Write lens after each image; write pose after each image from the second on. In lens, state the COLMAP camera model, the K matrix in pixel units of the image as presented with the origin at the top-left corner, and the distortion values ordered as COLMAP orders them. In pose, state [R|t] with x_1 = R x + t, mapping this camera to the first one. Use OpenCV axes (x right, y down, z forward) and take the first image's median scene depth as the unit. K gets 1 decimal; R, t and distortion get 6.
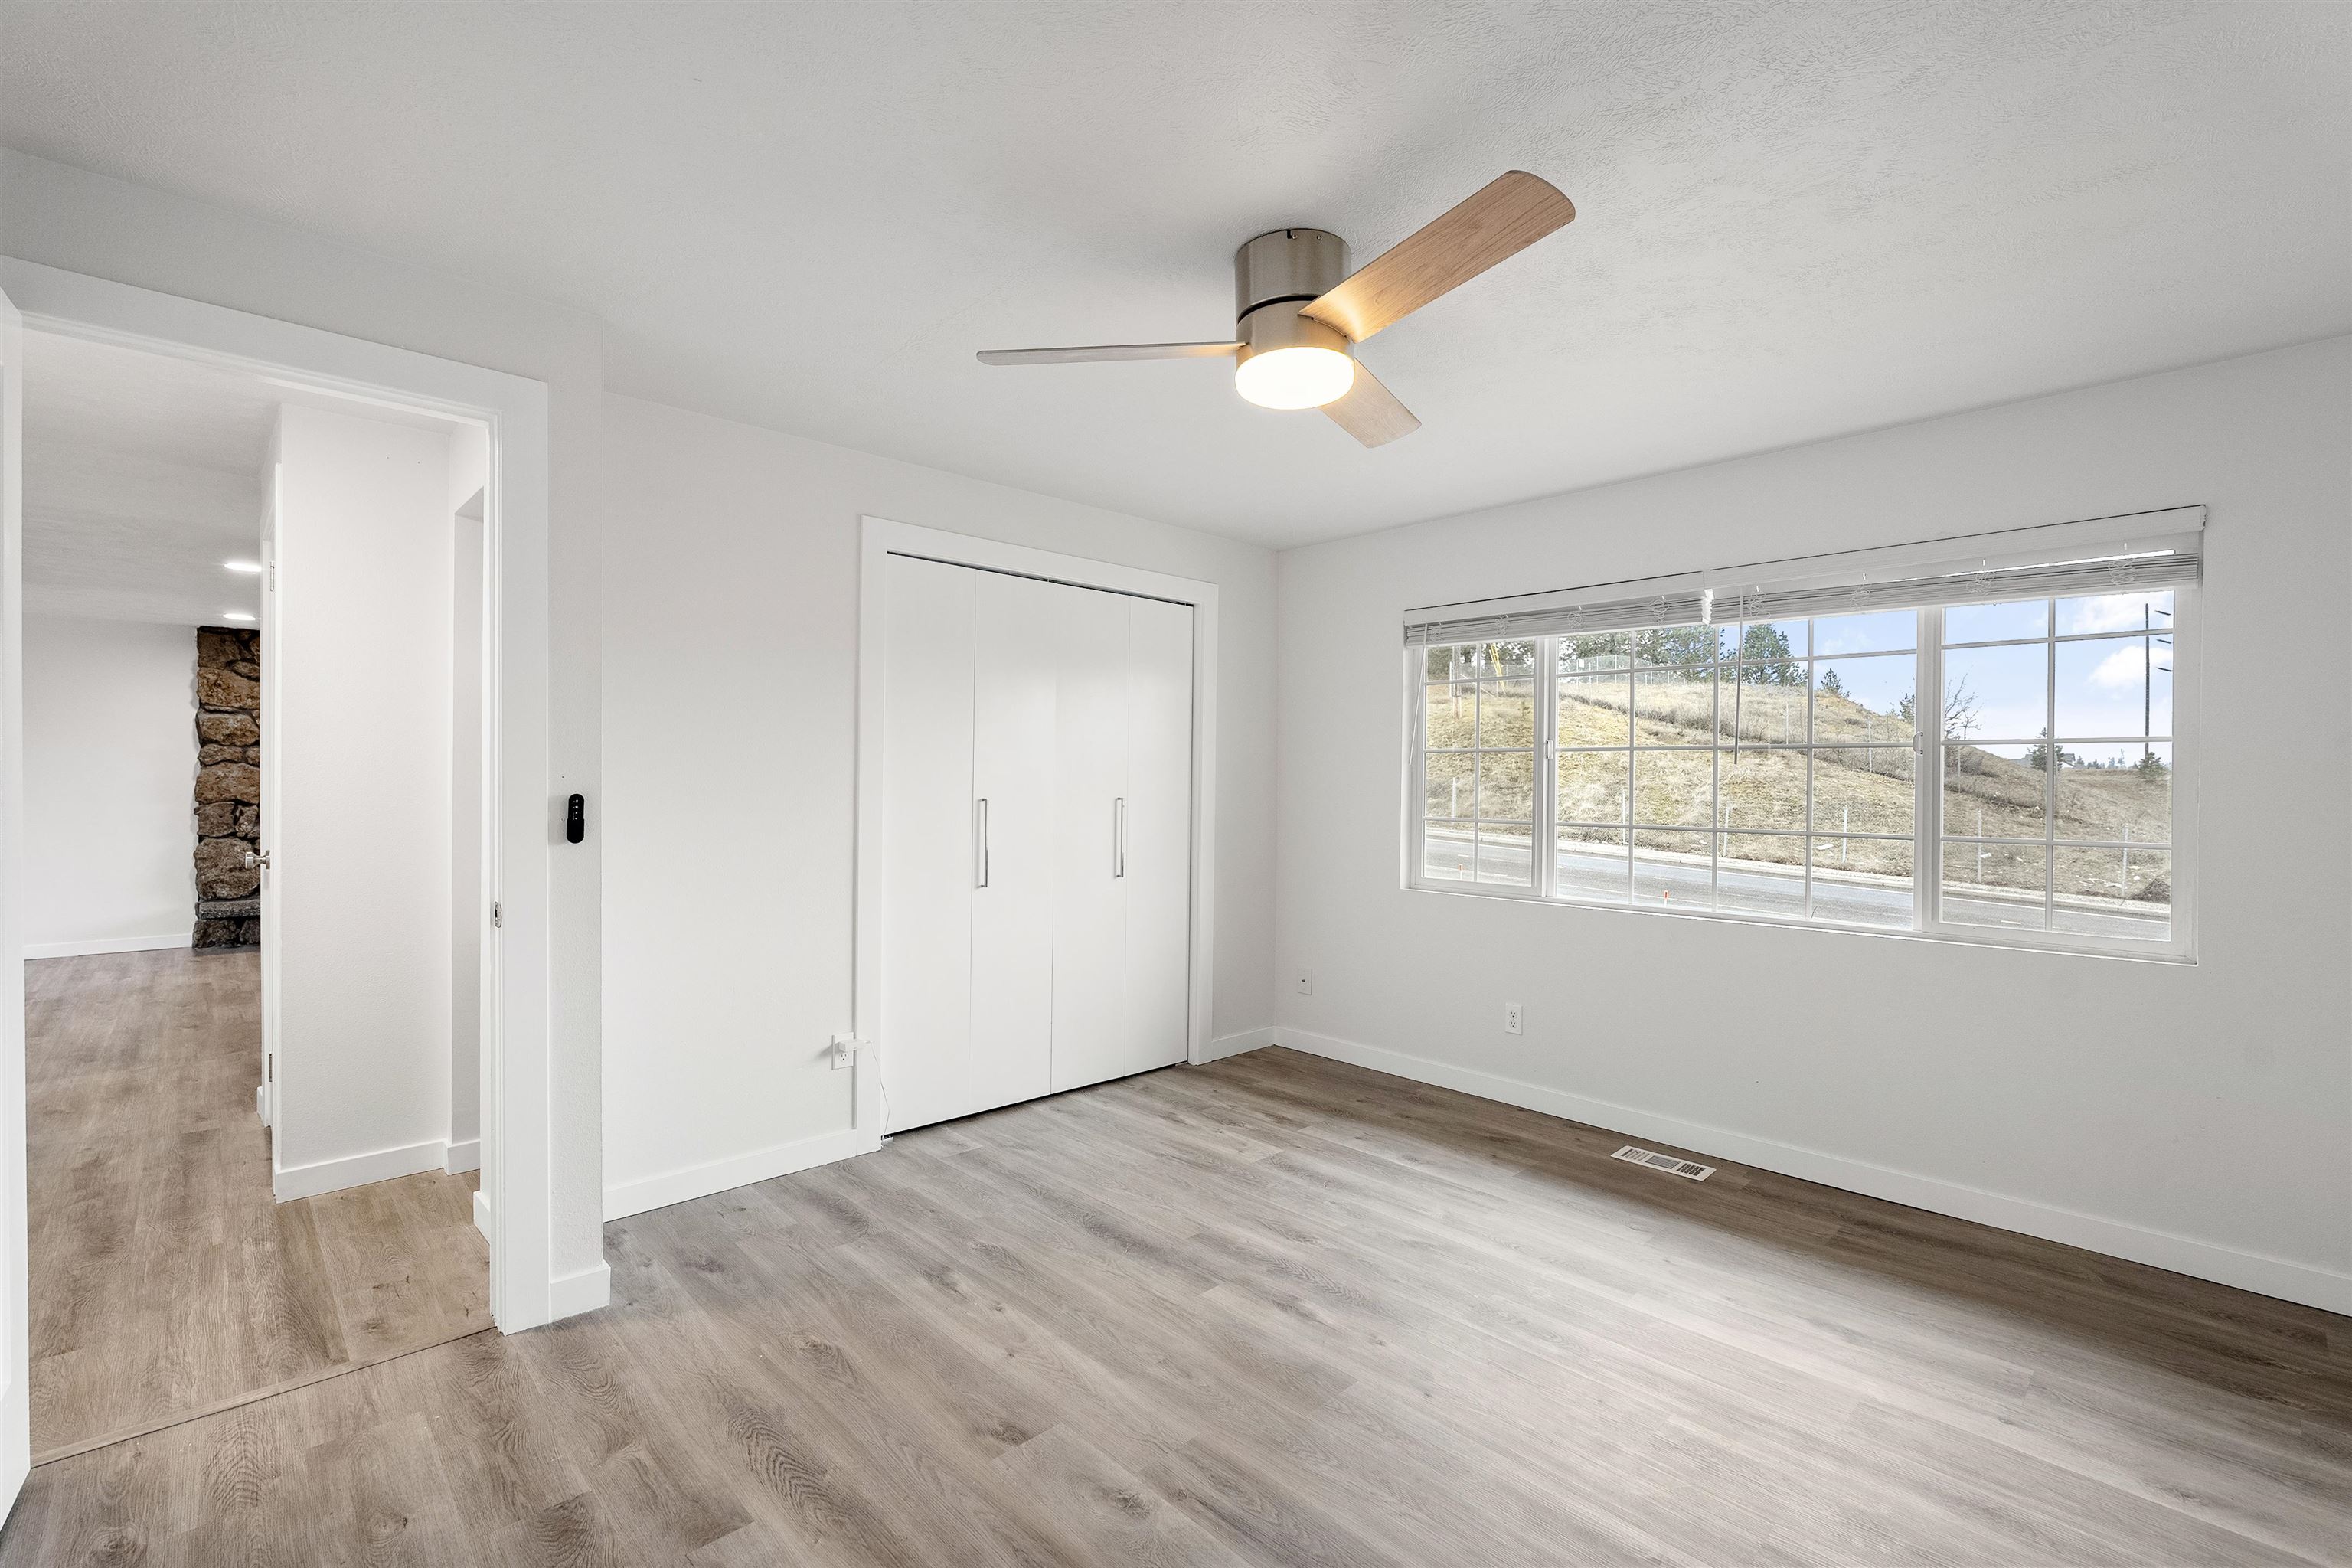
lens RADIAL K [[1043.1, 0, 1172.1], [0, 1043.1, 786.3], [0, 0, 1]] dist [0.000837, 0.000162]
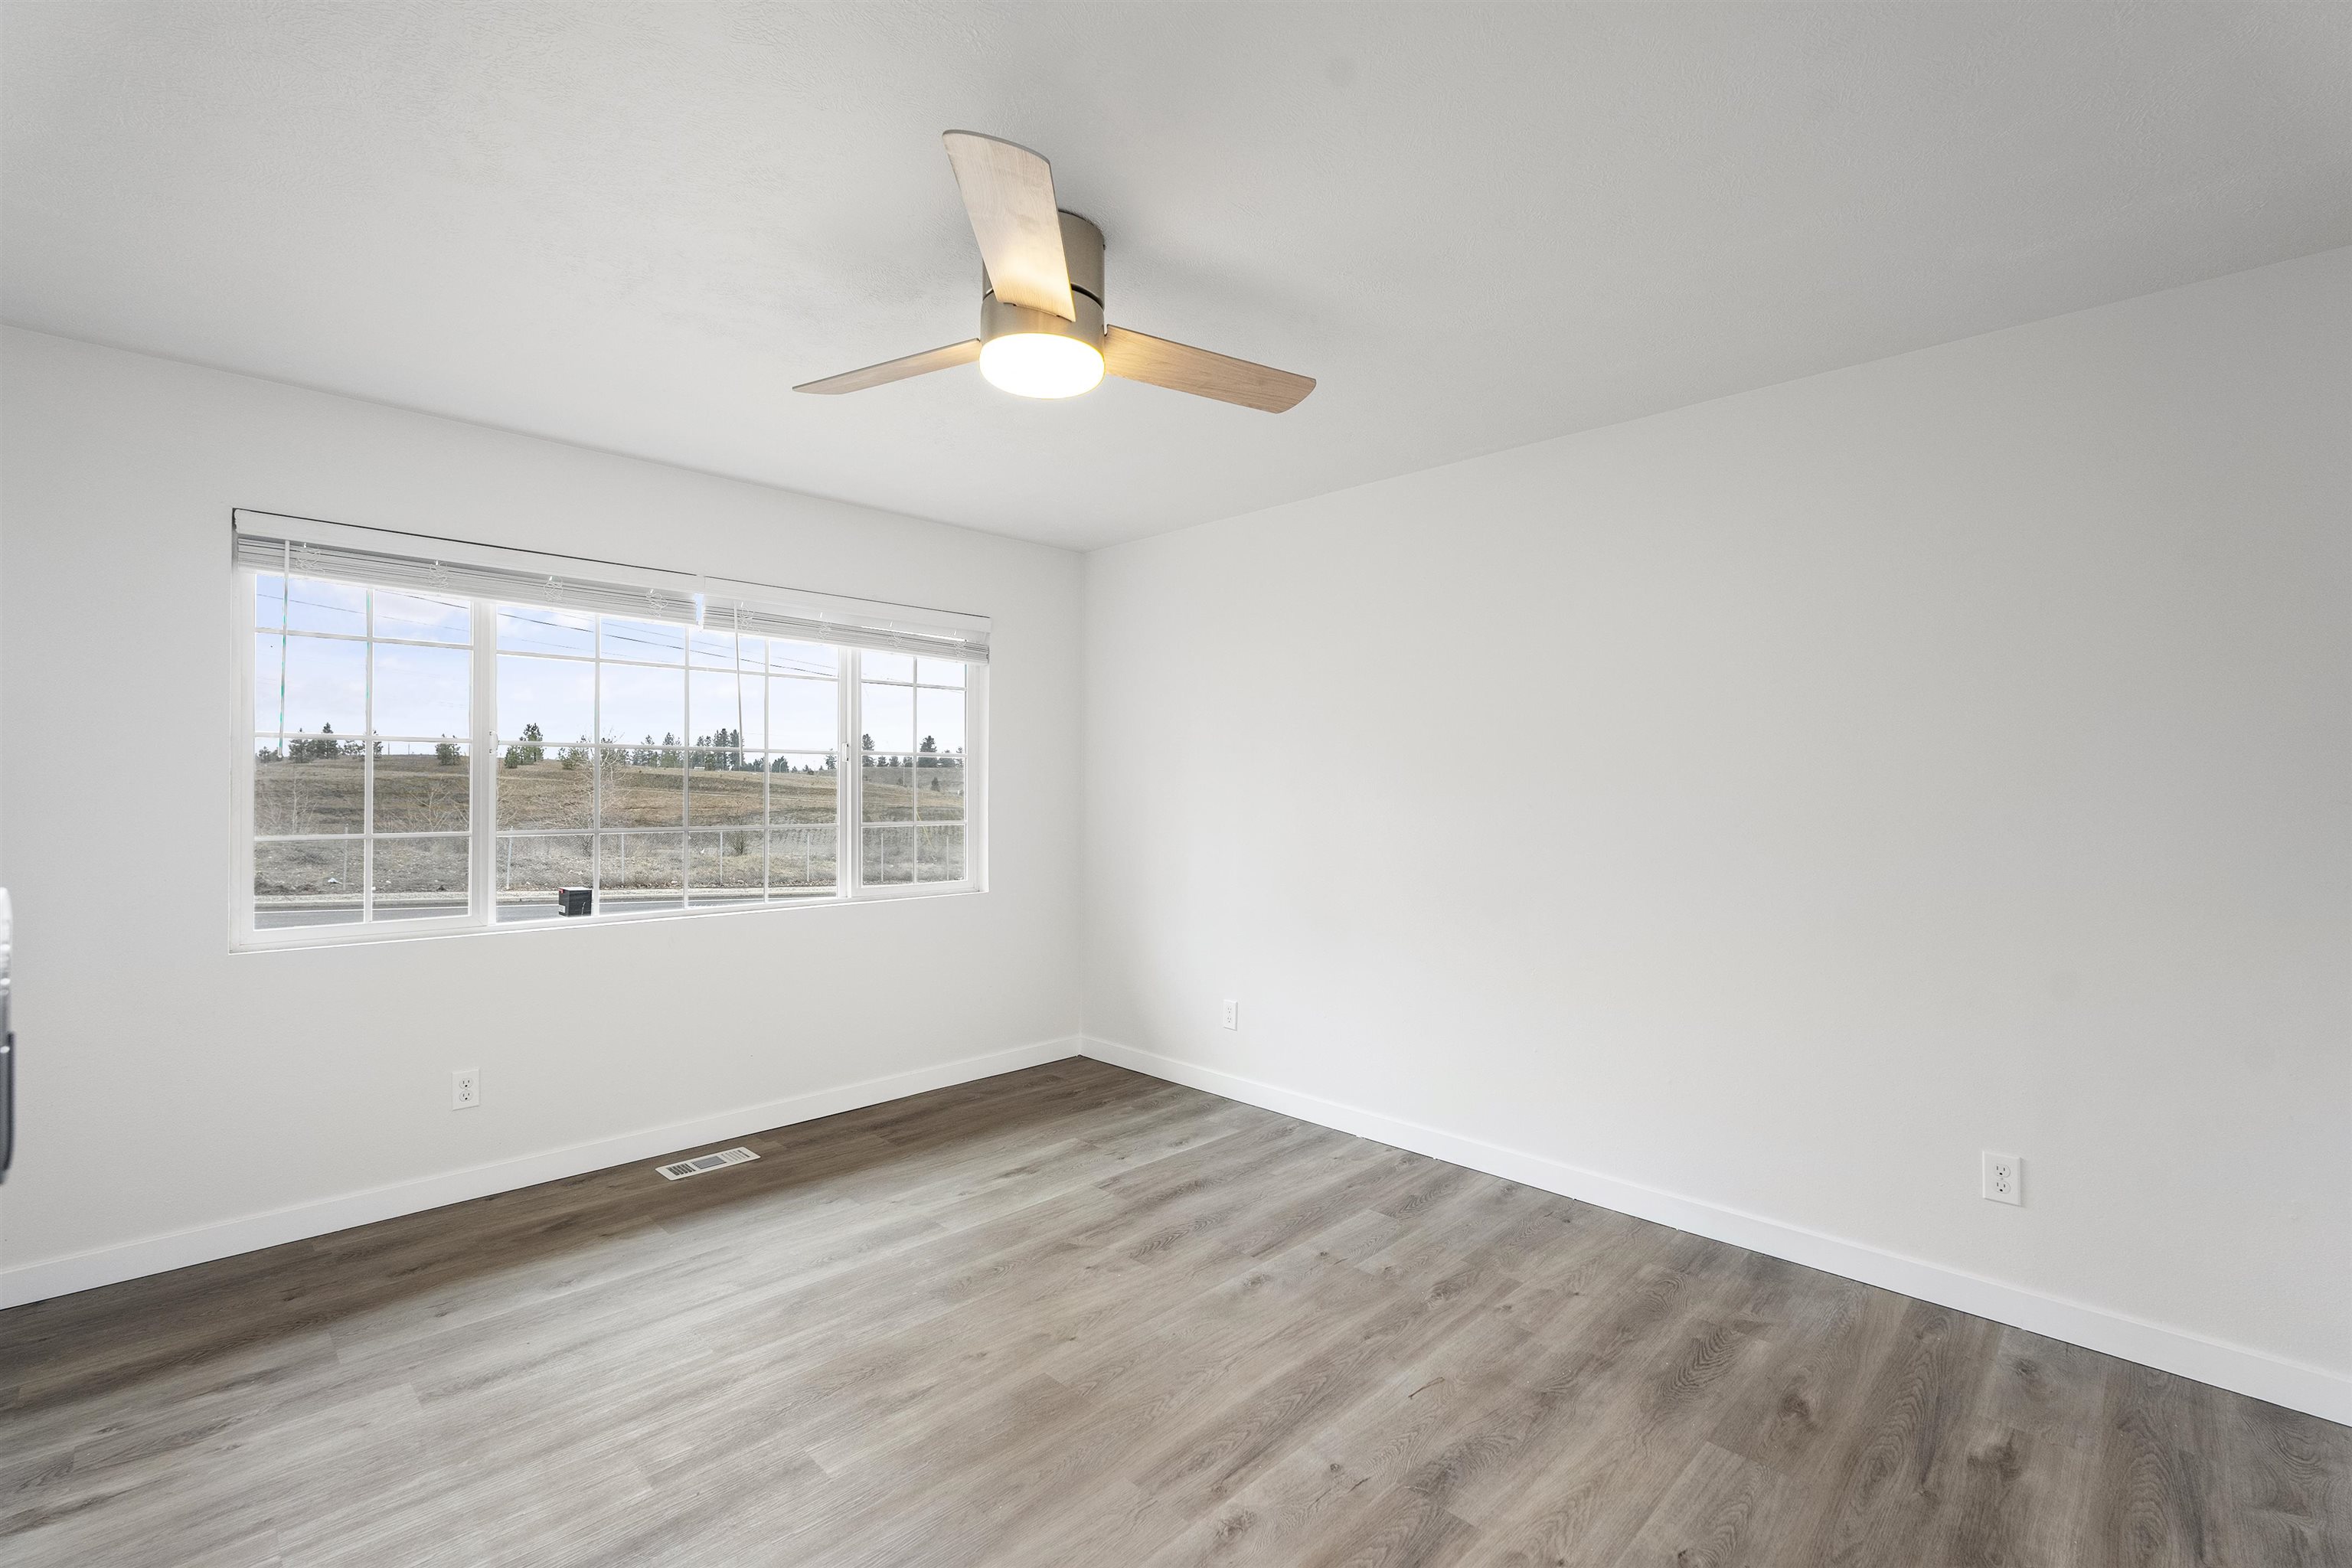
lens RADIAL K [[1043.1, 0, 1185.0], [0, 1043.1, 780.6], [0, 0, 1]] dist [0.000837, 0.000162]
pose [[-0.046842, -0.003008, 0.998898, -0.580189], [0.000654, 0.999995, 0.003042, -0.009016], [-0.998902, 0.000796, -0.046840, 0.624411]]
